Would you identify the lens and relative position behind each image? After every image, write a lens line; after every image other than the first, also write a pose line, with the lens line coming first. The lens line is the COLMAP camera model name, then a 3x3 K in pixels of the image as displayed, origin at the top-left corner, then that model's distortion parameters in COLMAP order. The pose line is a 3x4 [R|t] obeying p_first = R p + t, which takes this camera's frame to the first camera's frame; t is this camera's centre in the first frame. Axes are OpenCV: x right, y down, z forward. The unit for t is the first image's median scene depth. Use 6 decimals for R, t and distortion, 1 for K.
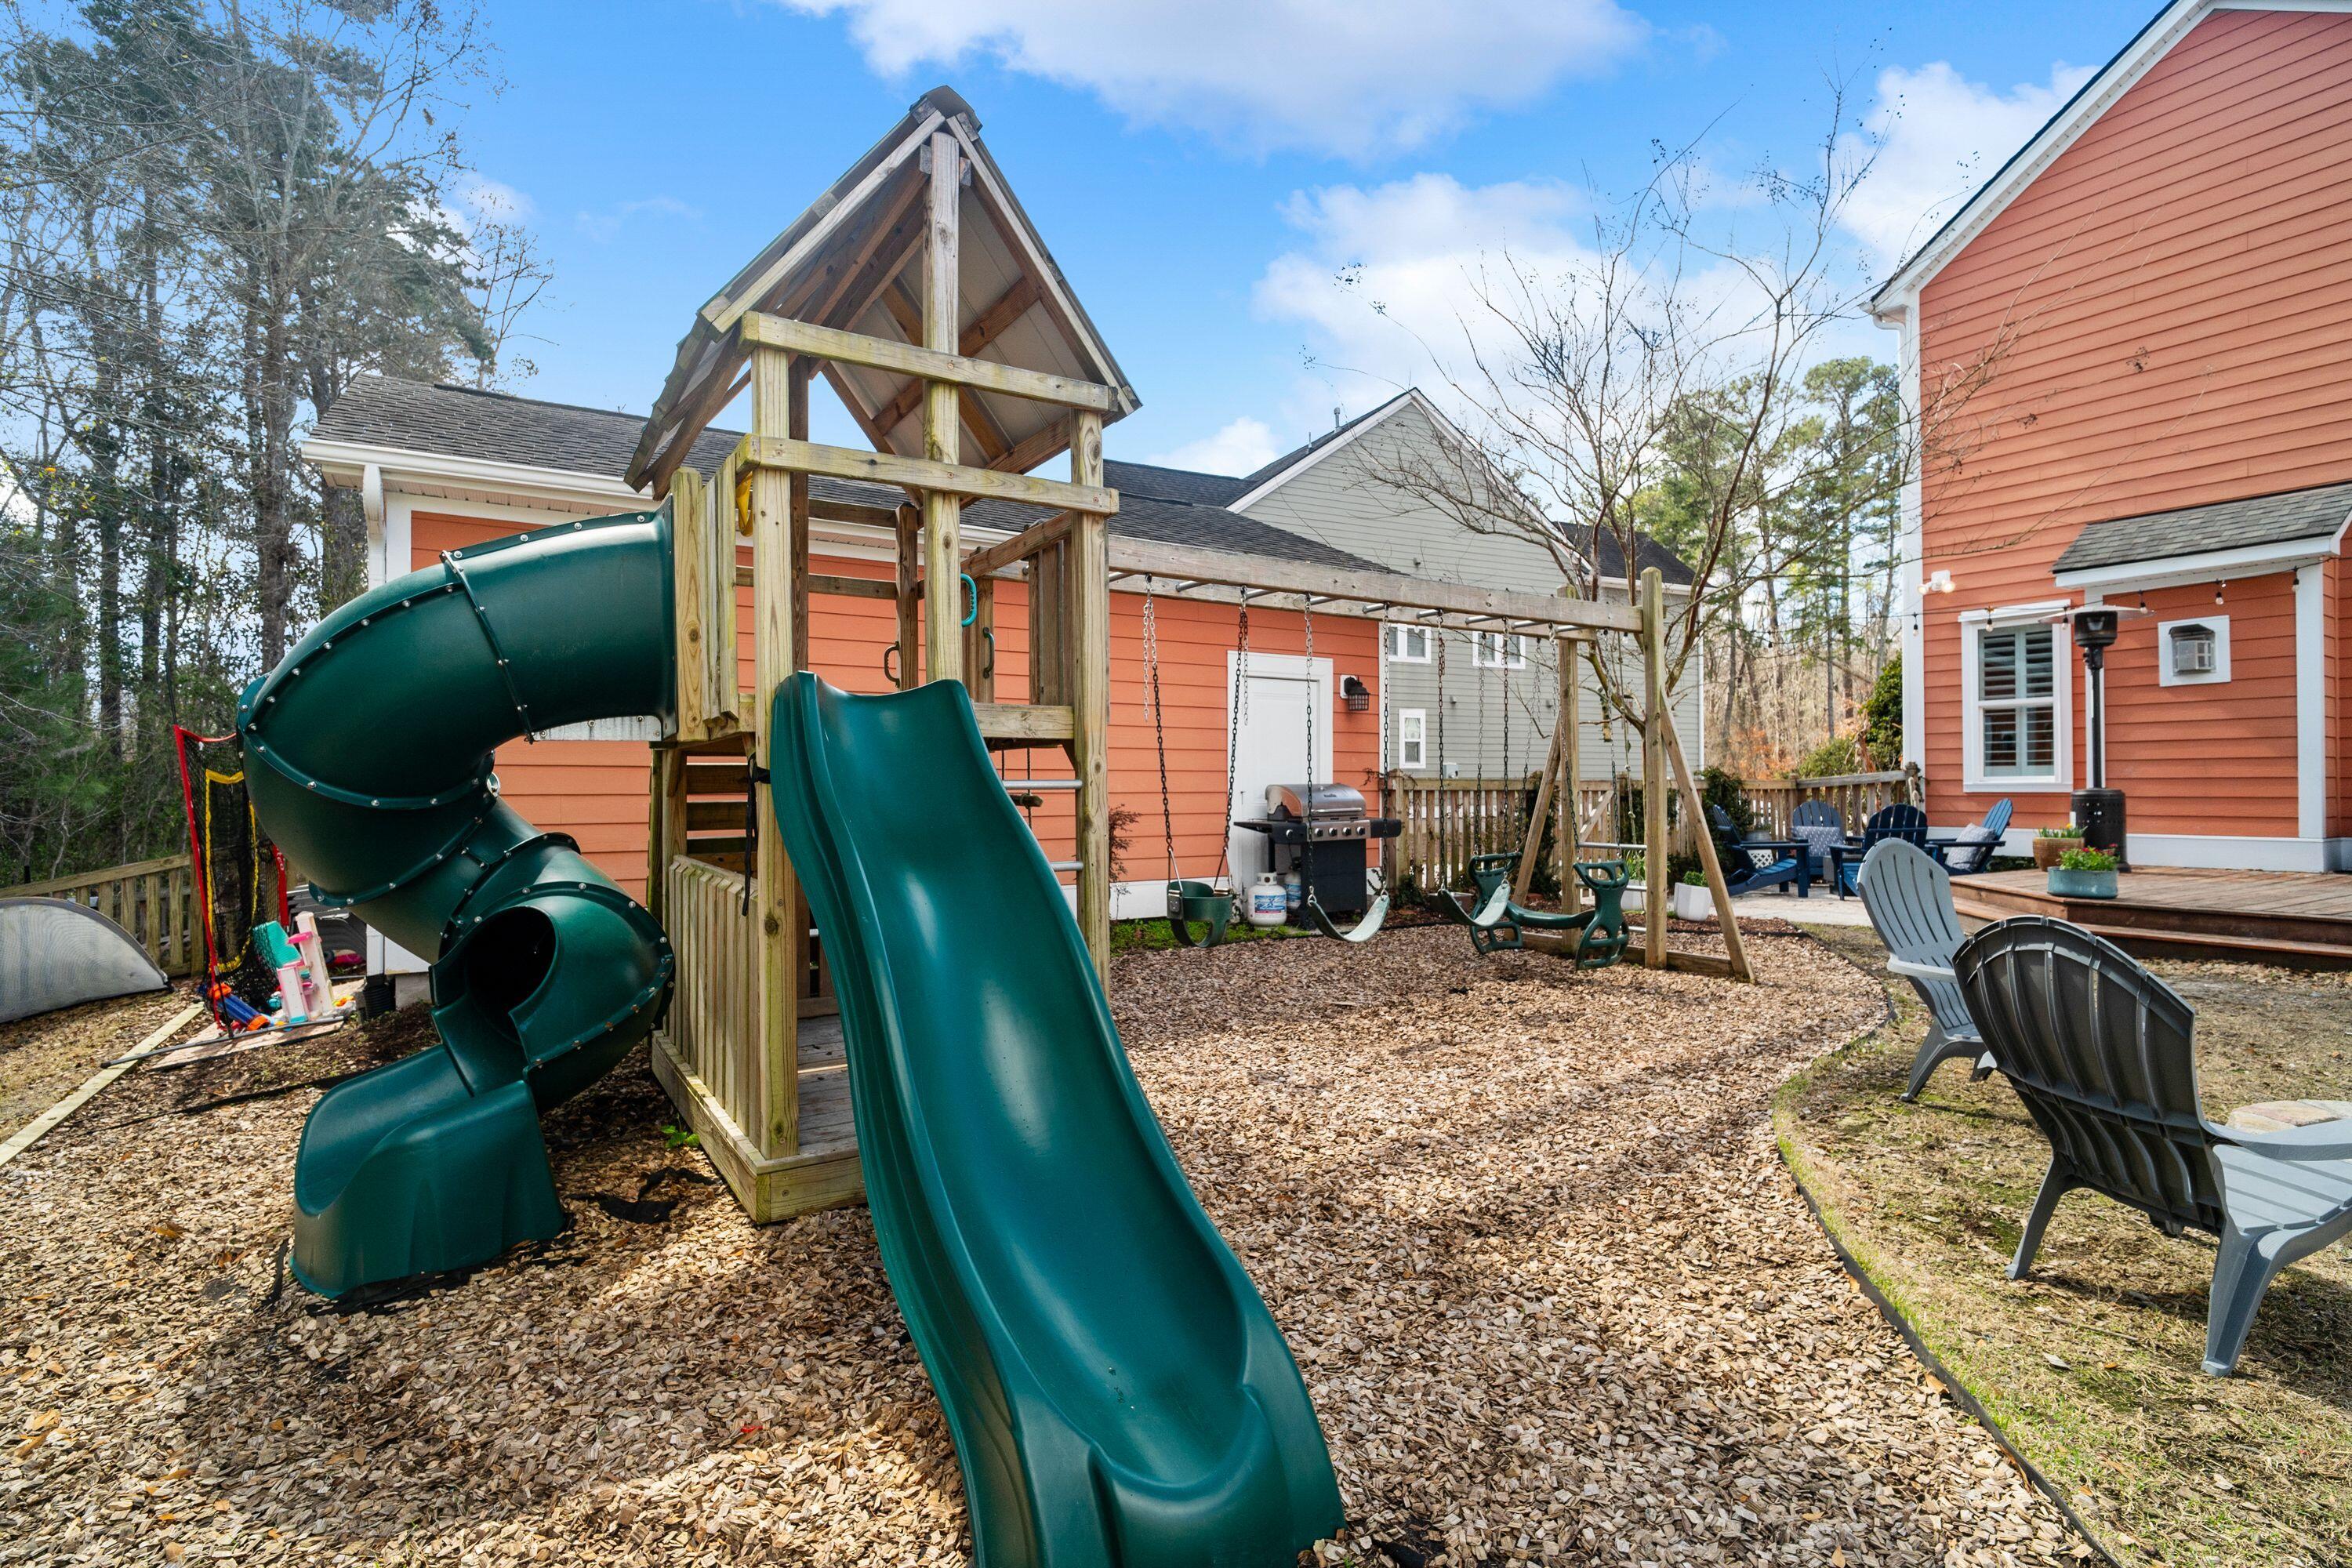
lens RADIAL K [[1120.8, 0, 1175.6], [0, 1120.8, 781.7], [0, 0, 1]] dist [-0.002411, -0.000067]
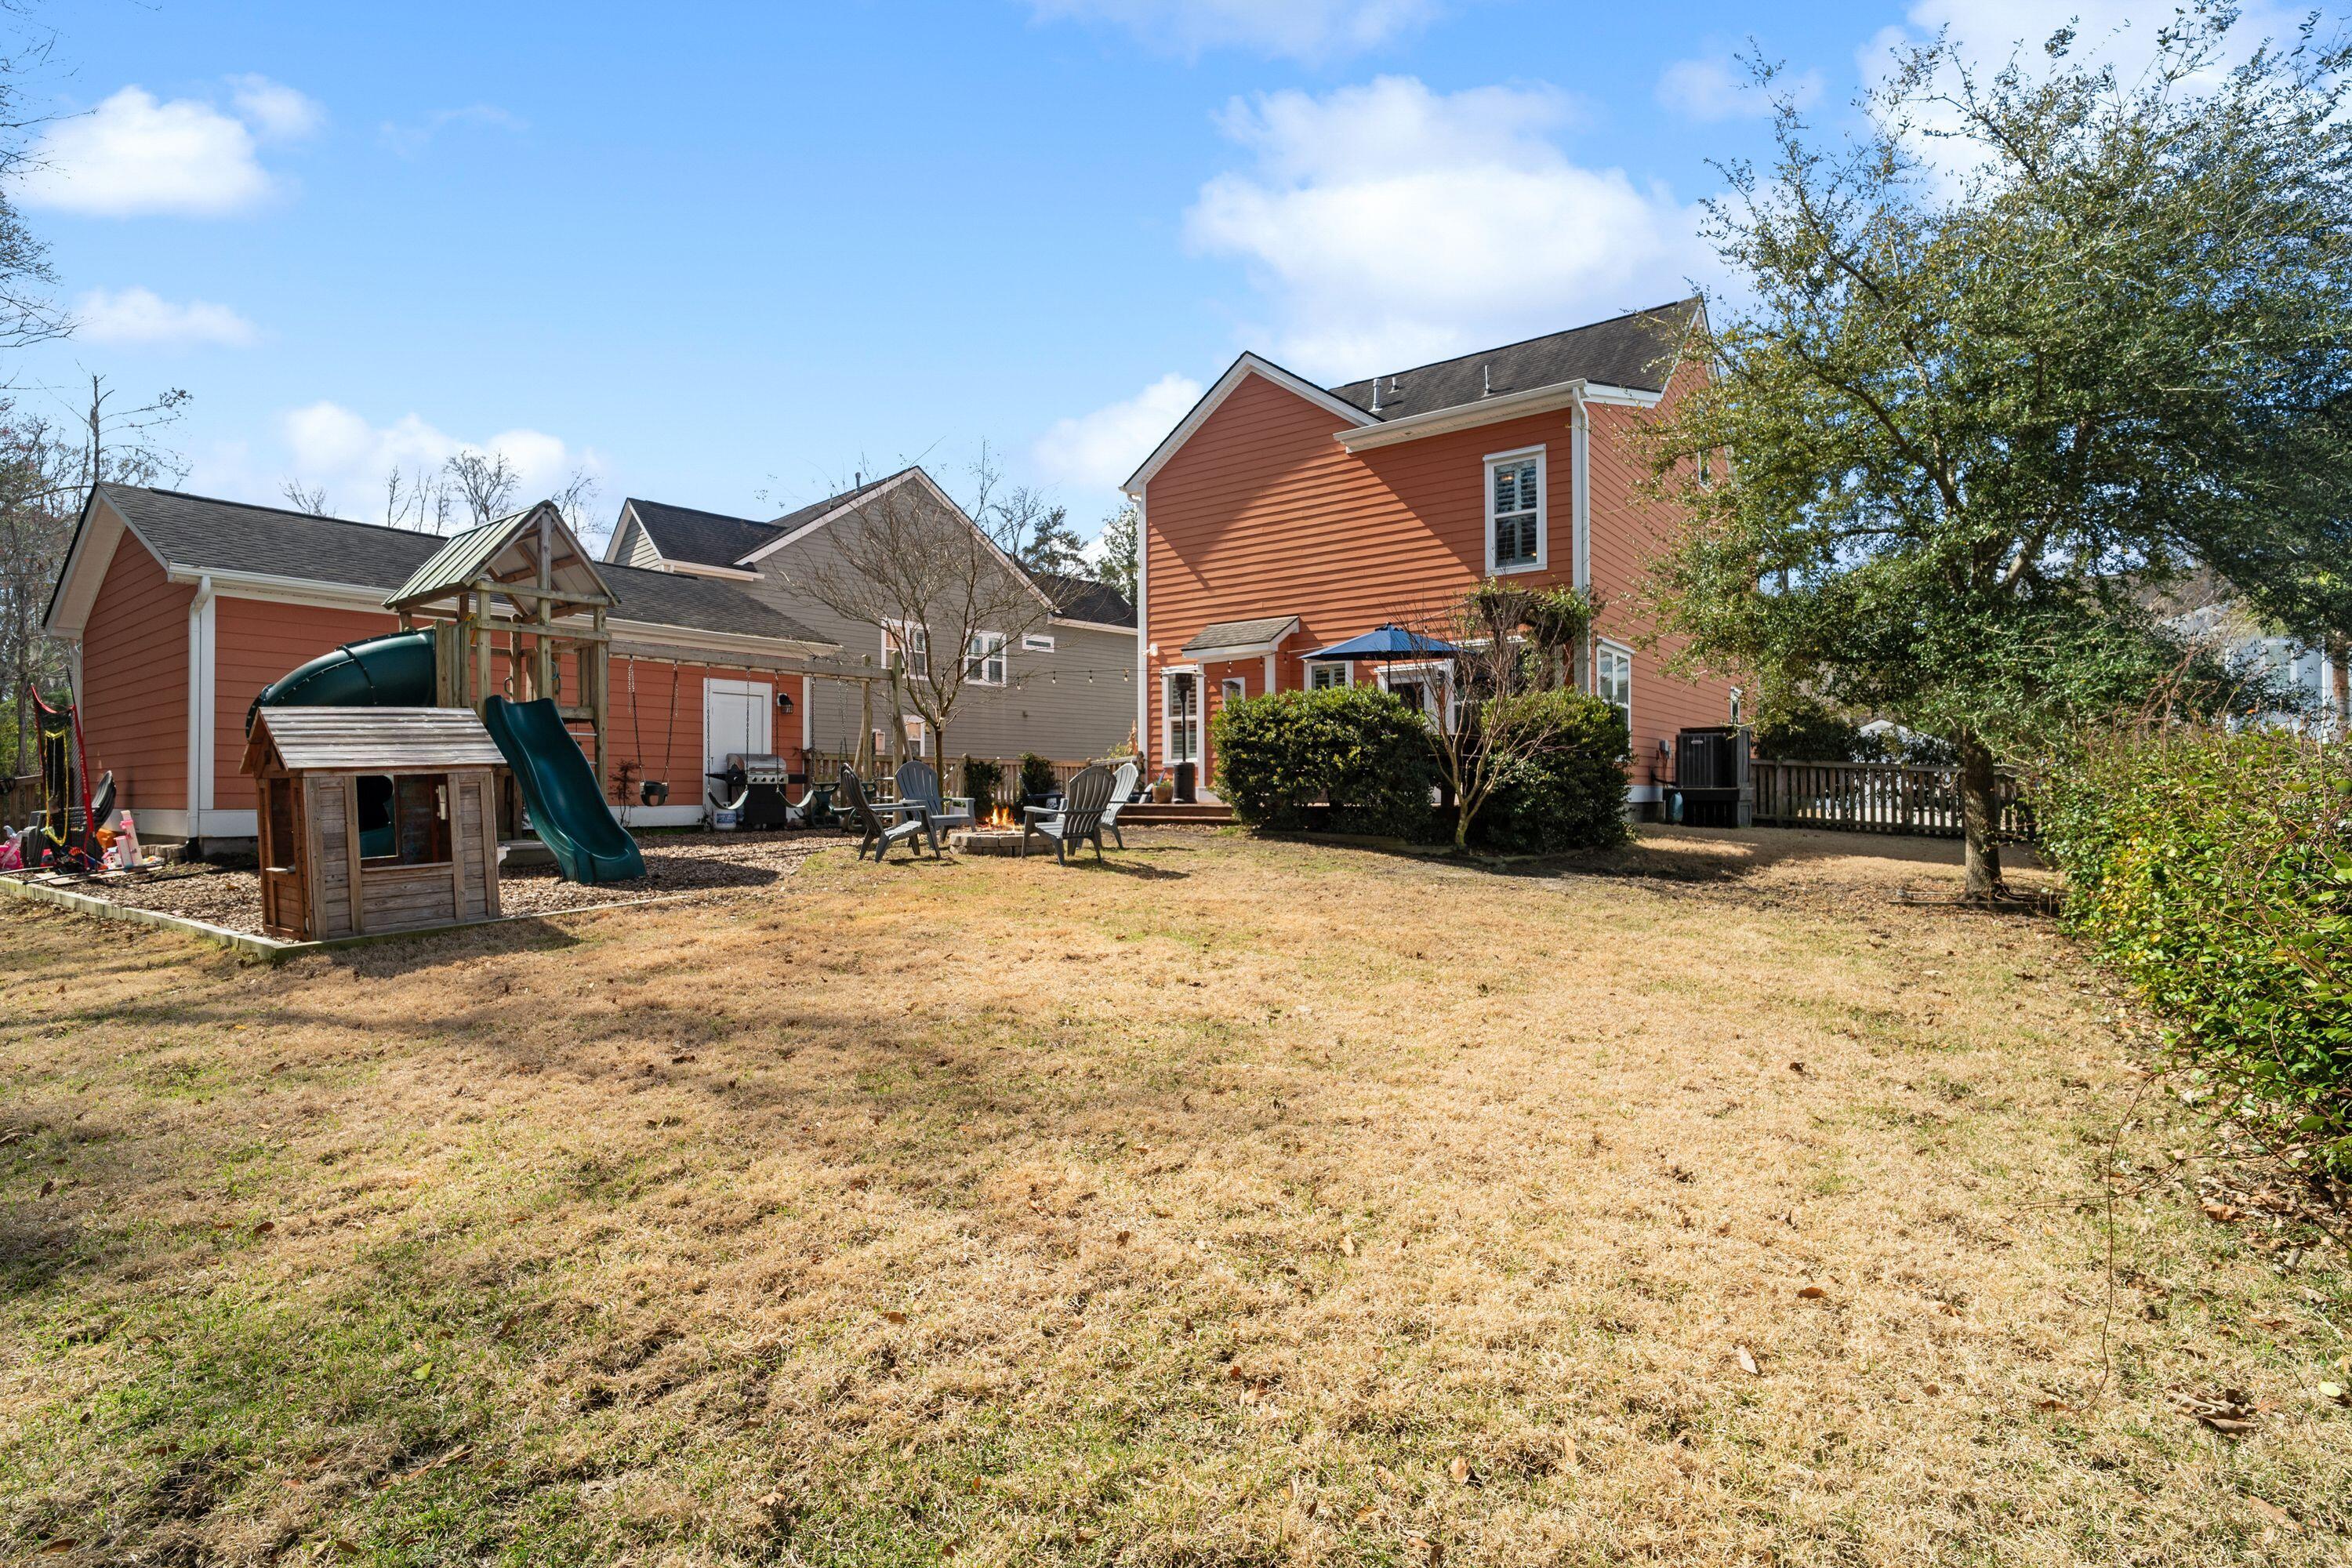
lens RADIAL K [[1120.8, 0, 1172.4], [0, 1120.8, 785.6], [0, 0, 1]] dist [-0.002411, -0.000067]
pose [[0.937703, 0.001403, 0.347435, 0.118642], [0.000159, 0.999990, -0.004466, 0.057697], [-0.347438, 0.004244, 0.937694, -0.872359]]
